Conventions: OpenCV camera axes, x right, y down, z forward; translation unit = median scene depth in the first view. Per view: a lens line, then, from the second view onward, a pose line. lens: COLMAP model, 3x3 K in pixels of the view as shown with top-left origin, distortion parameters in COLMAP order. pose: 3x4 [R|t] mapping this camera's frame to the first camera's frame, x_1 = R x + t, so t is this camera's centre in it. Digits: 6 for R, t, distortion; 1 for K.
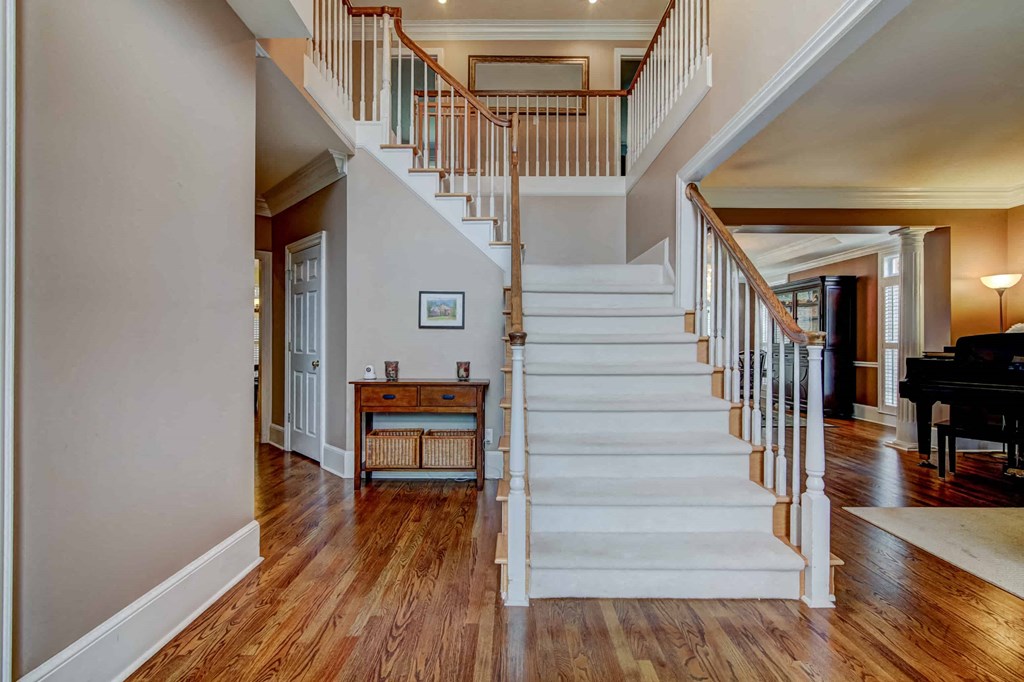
lens RADIAL K [[465.5, 0, 513.6], [0, 465.5, 339.0], [0, 0, 1]] dist [-0.000982, -0.000335]
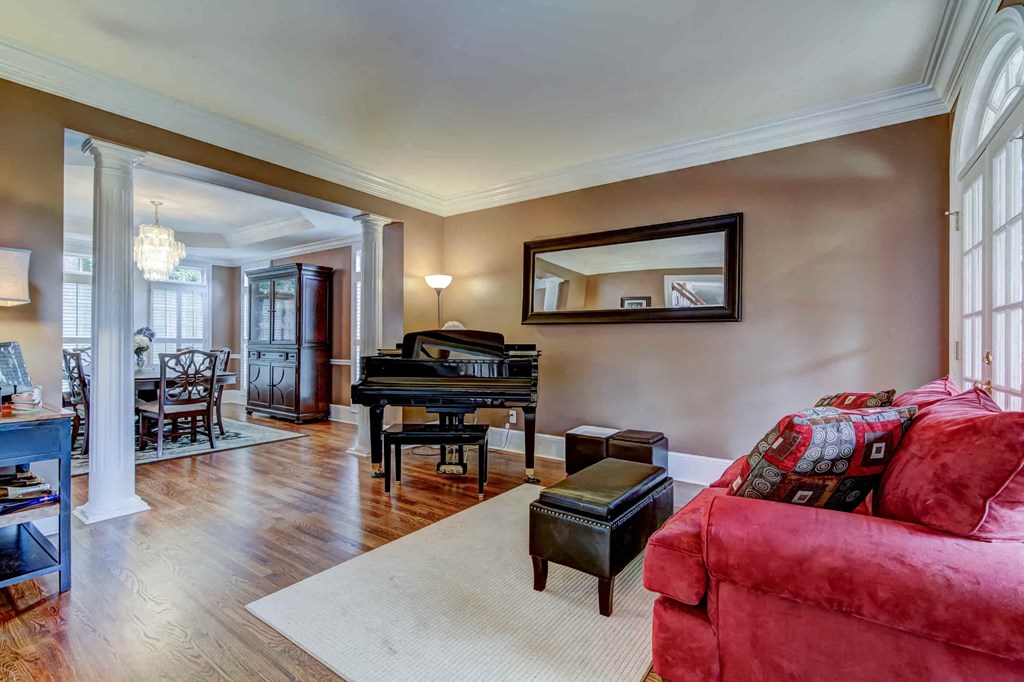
lens RADIAL K [[465.5, 0, 512.8], [0, 465.5, 340.3], [0, 0, 1]] dist [-0.000982, -0.000335]
pose [[0.582619, 0.000472, 0.812746, 0.256211], [-0.006901, 0.999967, 0.004366, 0.004007], [-0.812716, -0.008152, 0.582602, 0.219982]]
